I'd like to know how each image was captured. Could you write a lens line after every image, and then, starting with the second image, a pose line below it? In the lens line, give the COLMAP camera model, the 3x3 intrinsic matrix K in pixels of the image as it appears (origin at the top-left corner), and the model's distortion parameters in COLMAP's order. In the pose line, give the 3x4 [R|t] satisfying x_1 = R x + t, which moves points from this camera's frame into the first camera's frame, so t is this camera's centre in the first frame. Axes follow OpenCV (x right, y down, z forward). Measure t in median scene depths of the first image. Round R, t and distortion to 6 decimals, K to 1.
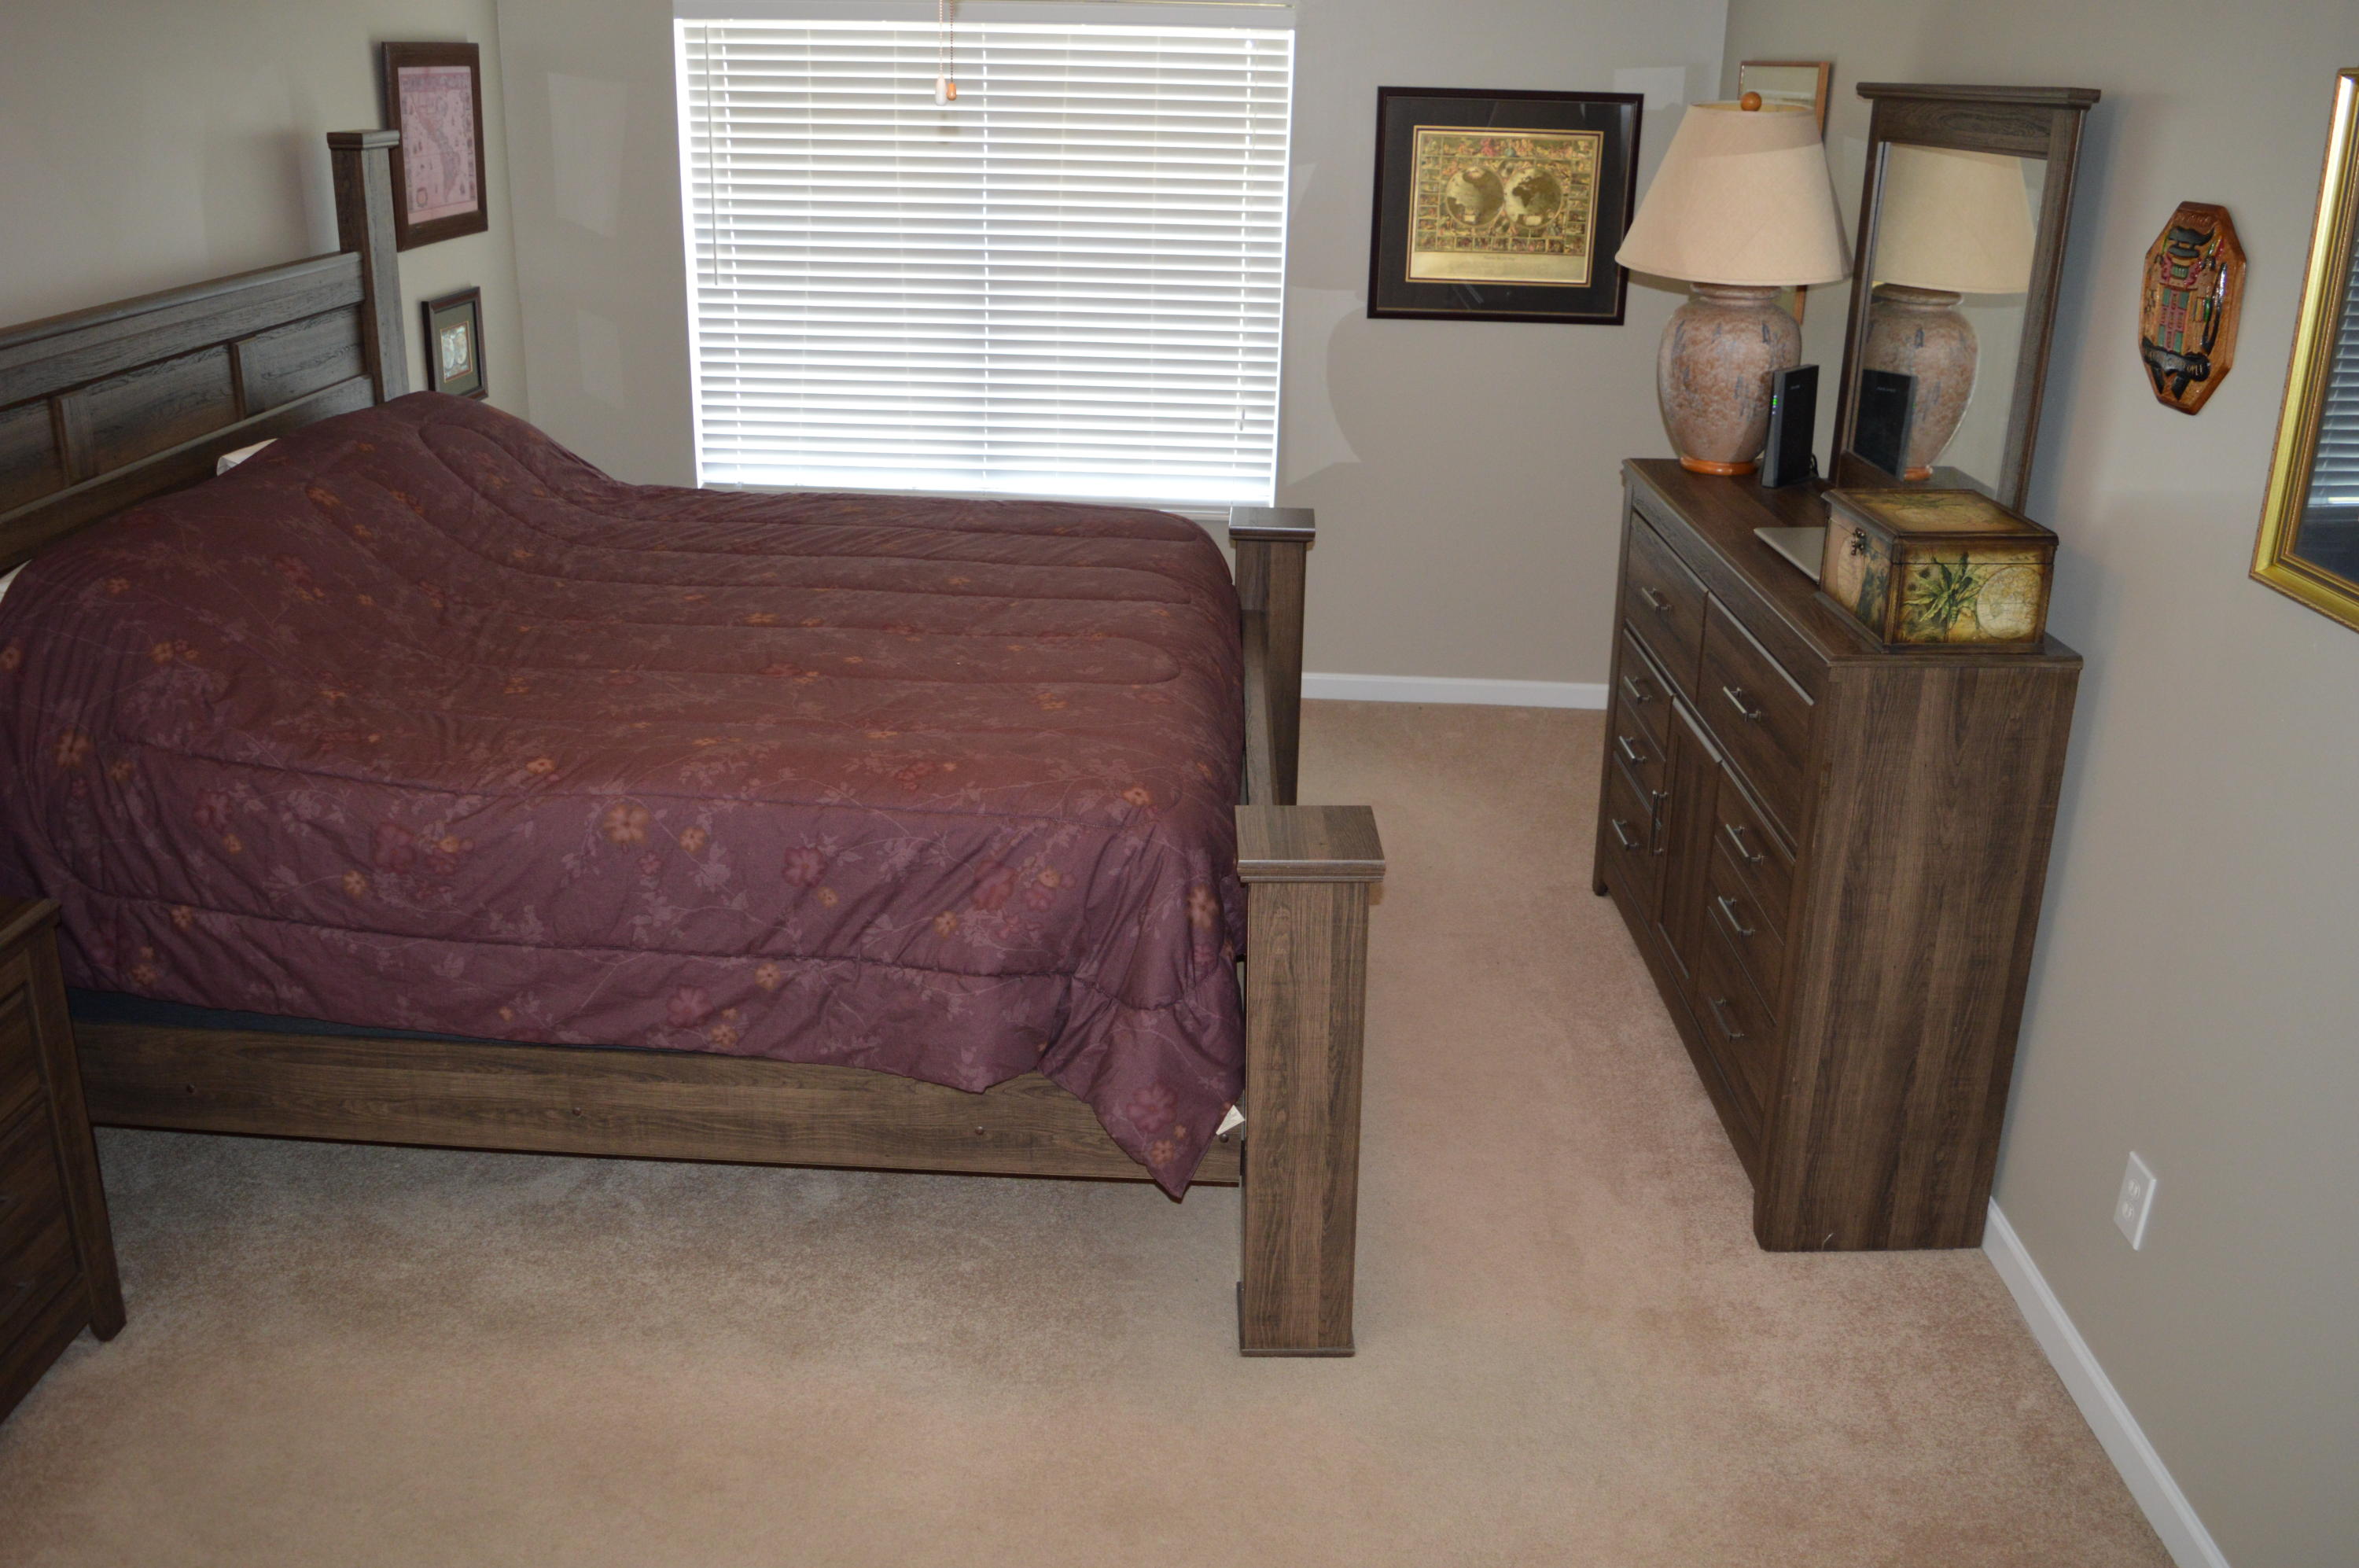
lens RADIAL K [[1877.2, 0, 1174.7], [0, 1877.2, 759.3], [0, 0, 1]] dist [-0.093796, 0.014039]
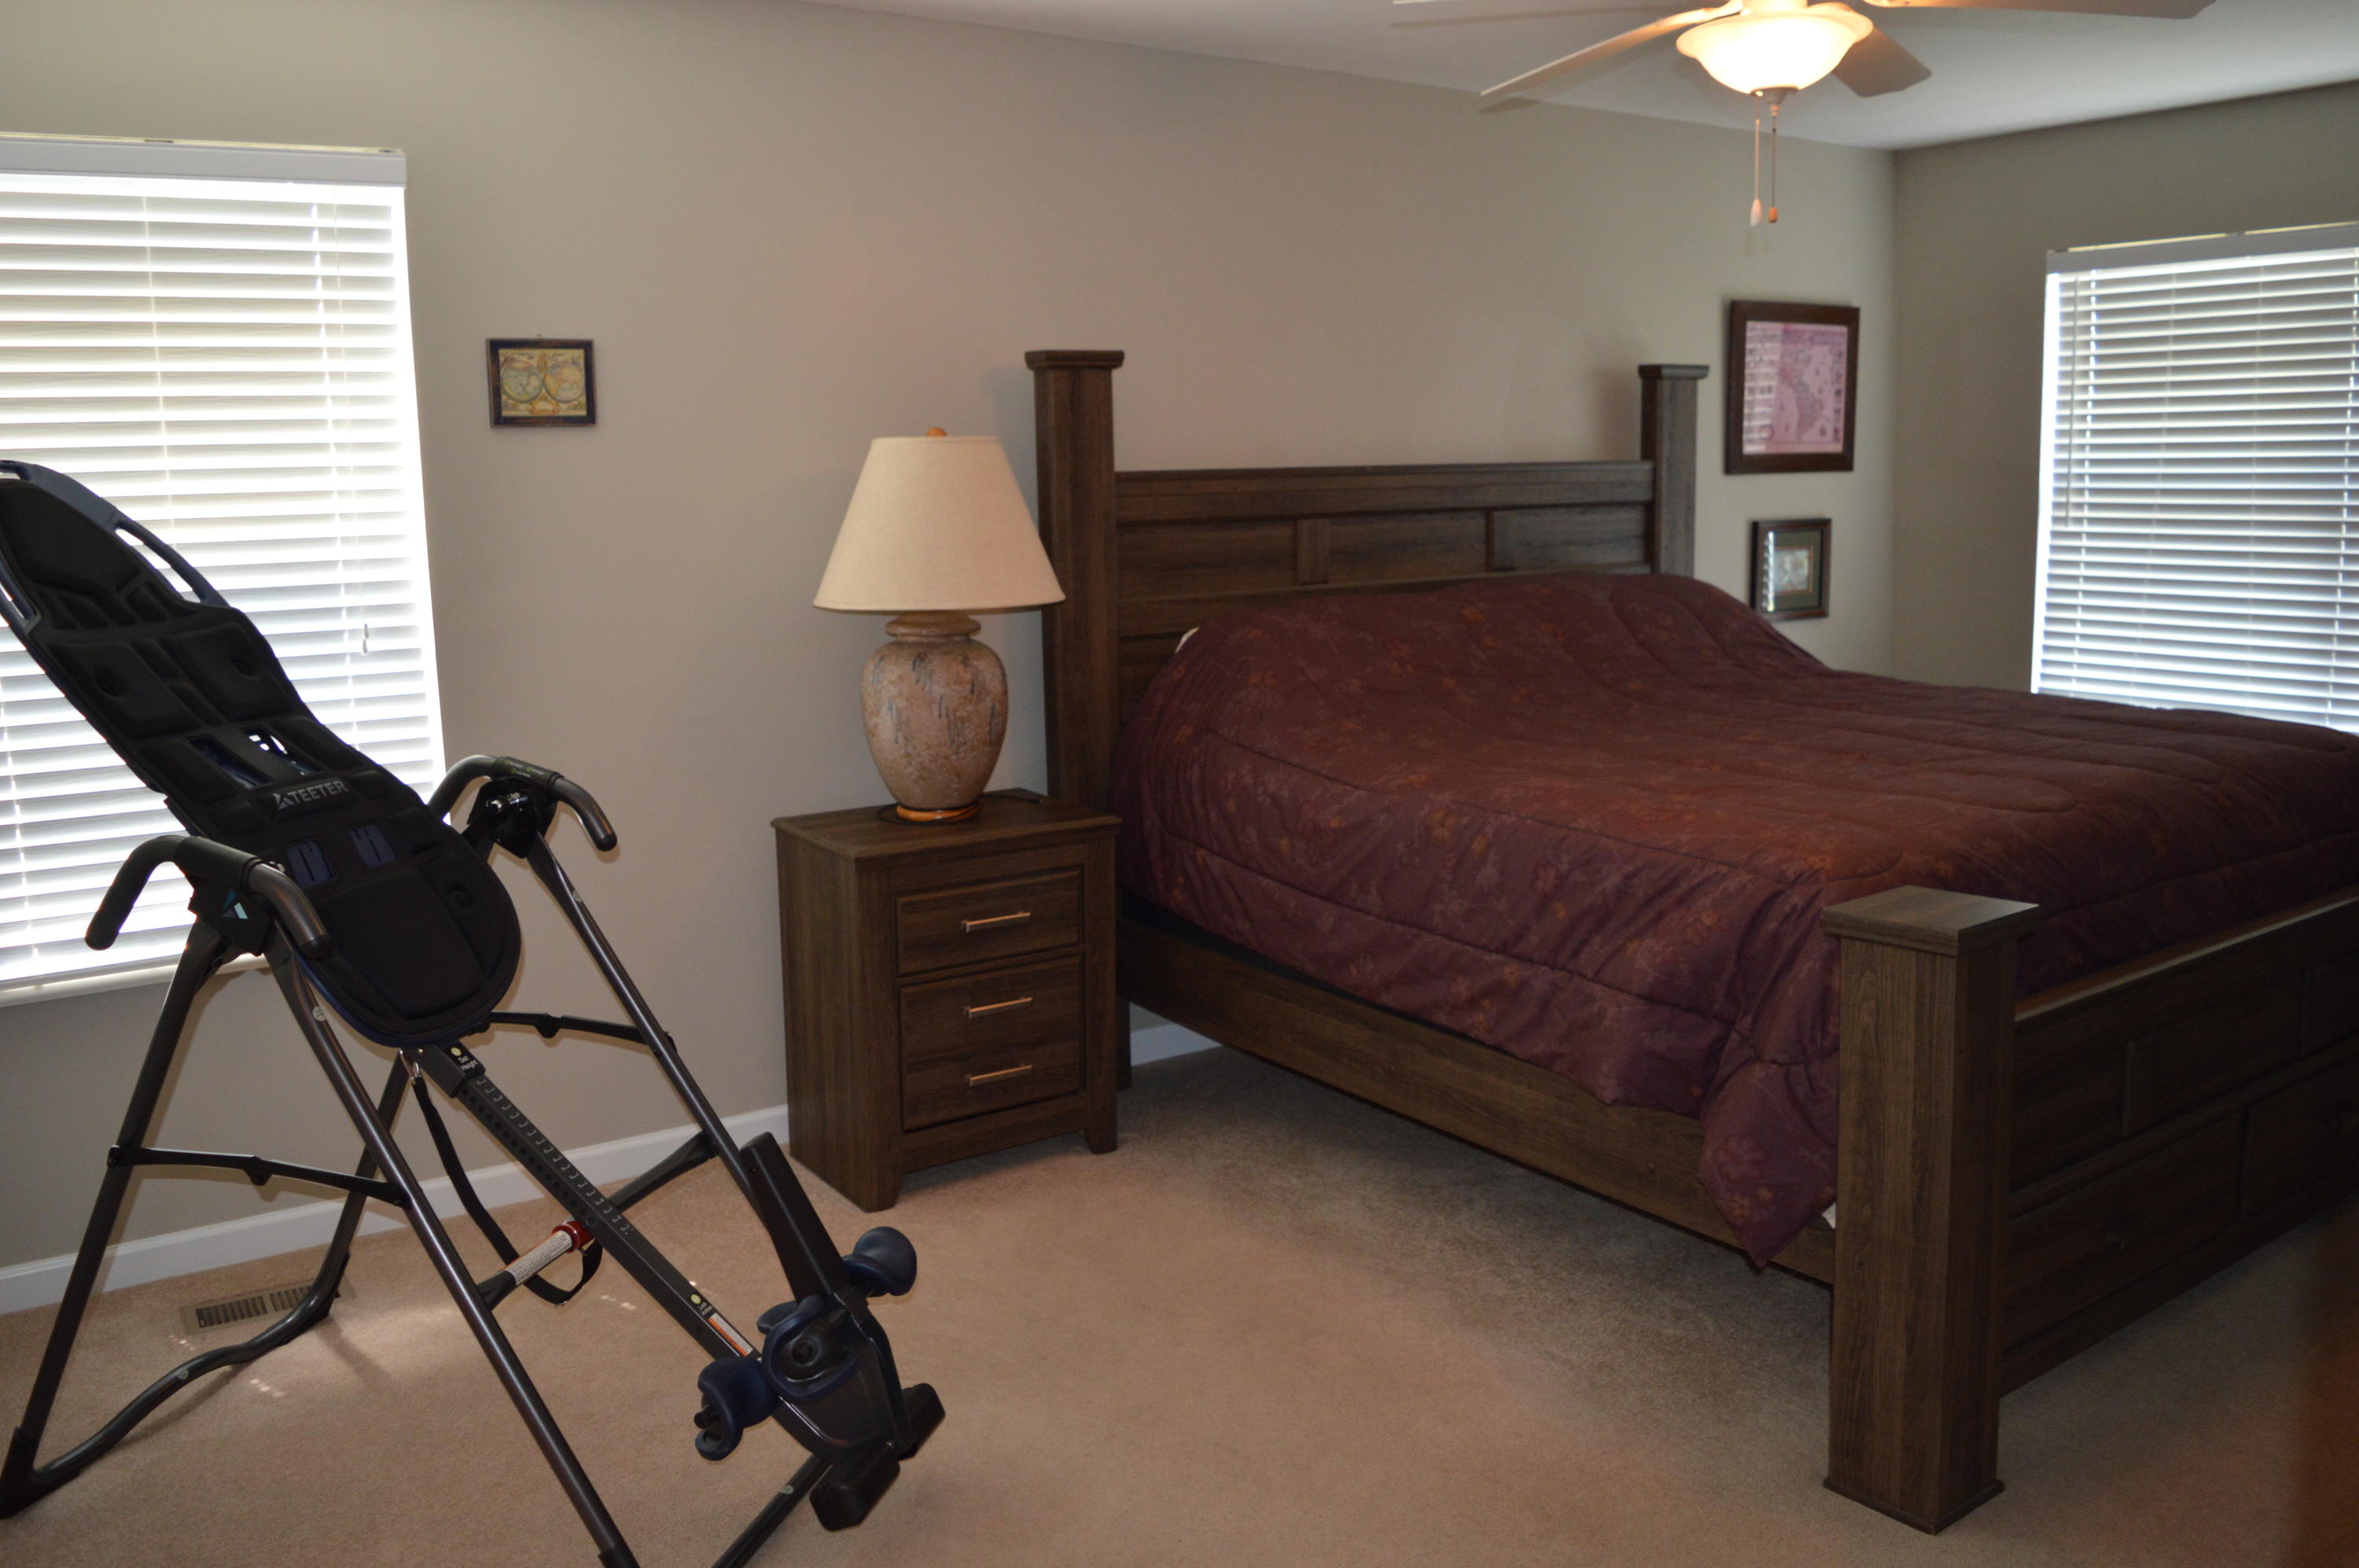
lens RADIAL K [[1877.2, 0, 1174.7], [0, 1877.2, 759.3], [0, 0, 1]] dist [-0.093796, 0.014039]
pose [[0.585097, 0.084744, -0.806523, 0.574824], [-0.247324, 0.965793, -0.077944, 0.129935], [0.772329, 0.245077, 0.586042, 0.140411]]
